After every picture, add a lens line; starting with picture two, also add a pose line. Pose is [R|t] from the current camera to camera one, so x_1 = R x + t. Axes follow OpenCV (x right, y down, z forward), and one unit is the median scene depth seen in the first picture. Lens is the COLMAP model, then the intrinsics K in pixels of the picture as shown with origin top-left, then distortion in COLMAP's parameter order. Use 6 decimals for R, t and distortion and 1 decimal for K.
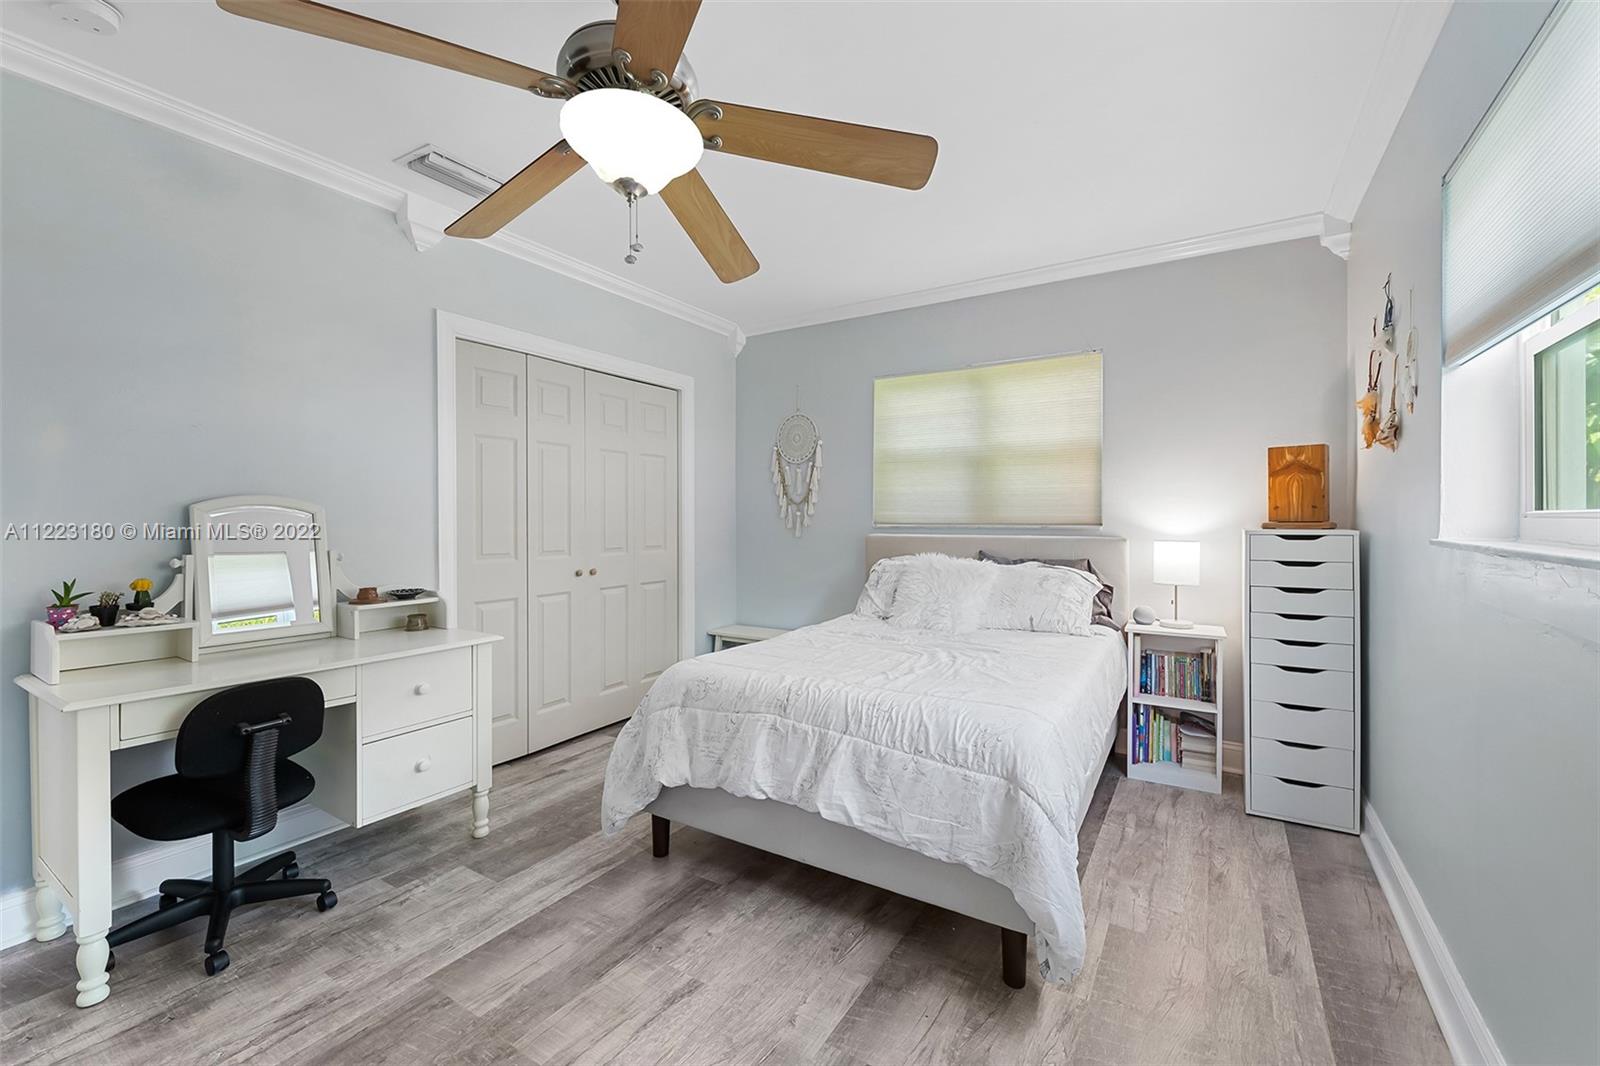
lens RADIAL K [[660.3, 0, 800.1], [0, 660.3, 517.9], [0, 0, 1]] dist [0.004528, -0.005168]
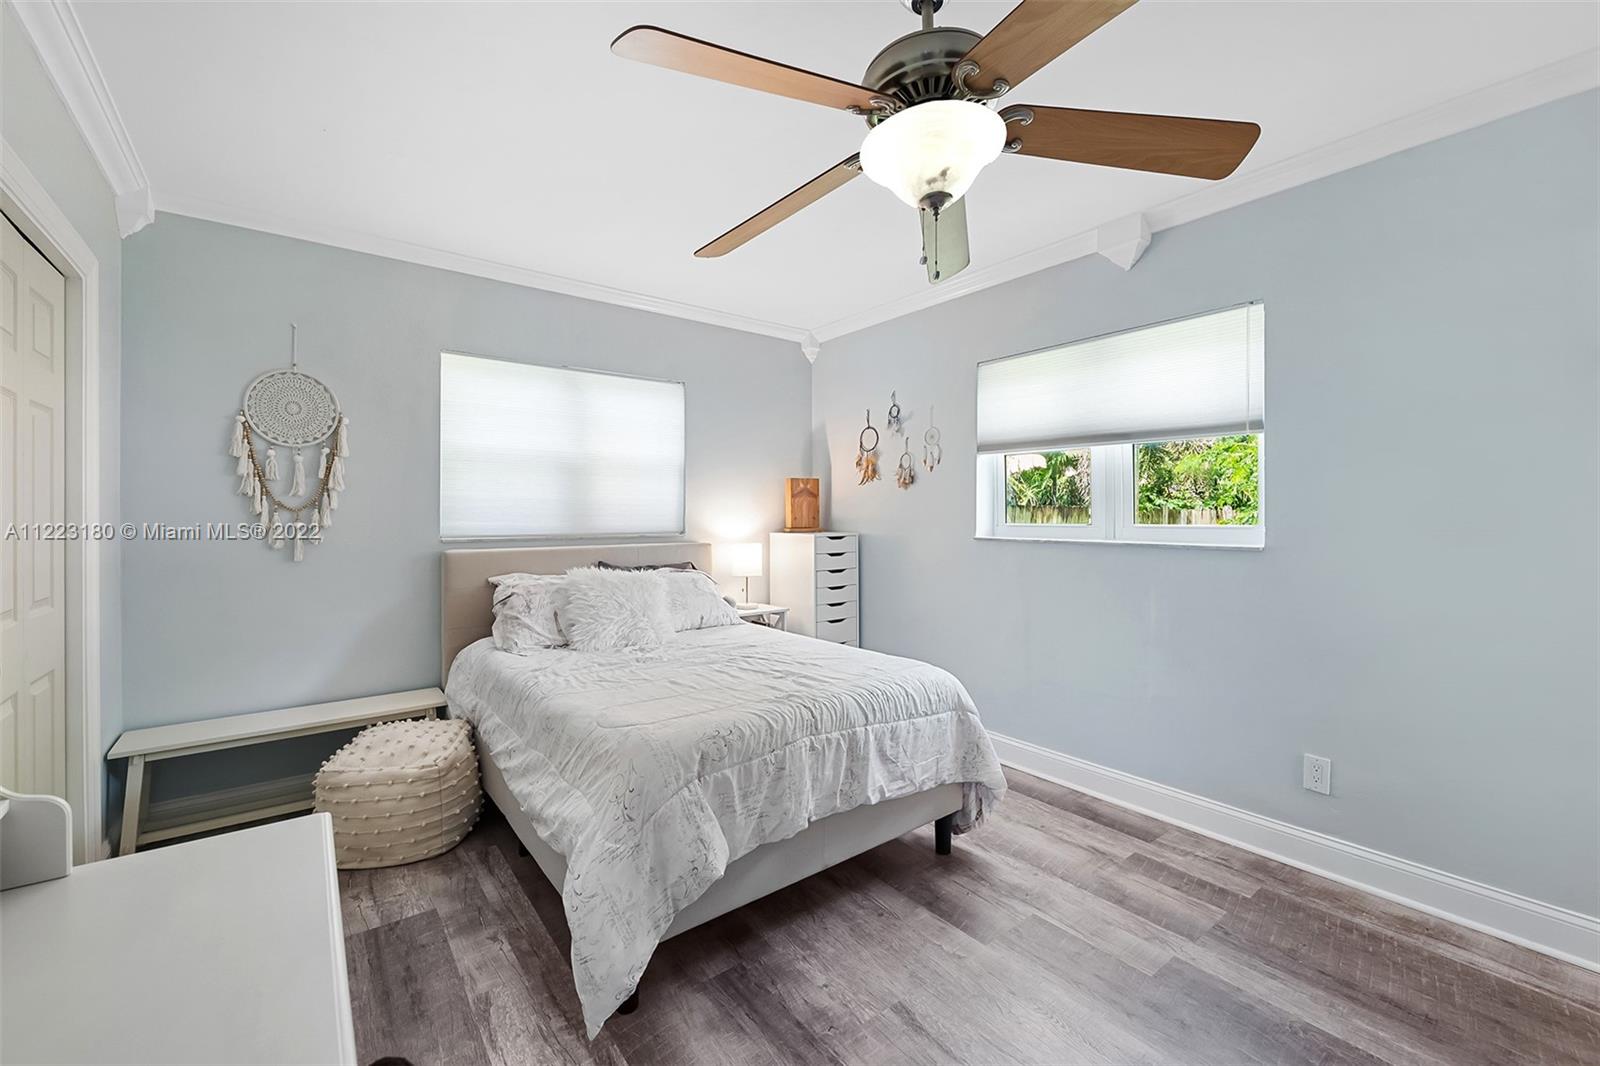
lens RADIAL K [[660.3, 0, 800.1], [0, 660.3, 517.9], [0, 0, 1]] dist [0.004528, -0.005168]
pose [[0.337526, -0.004059, 0.941307, -0.685665], [0.003576, 0.999989, 0.003030, -0.021064], [-0.941309, 0.002343, 0.337537, 0.481818]]
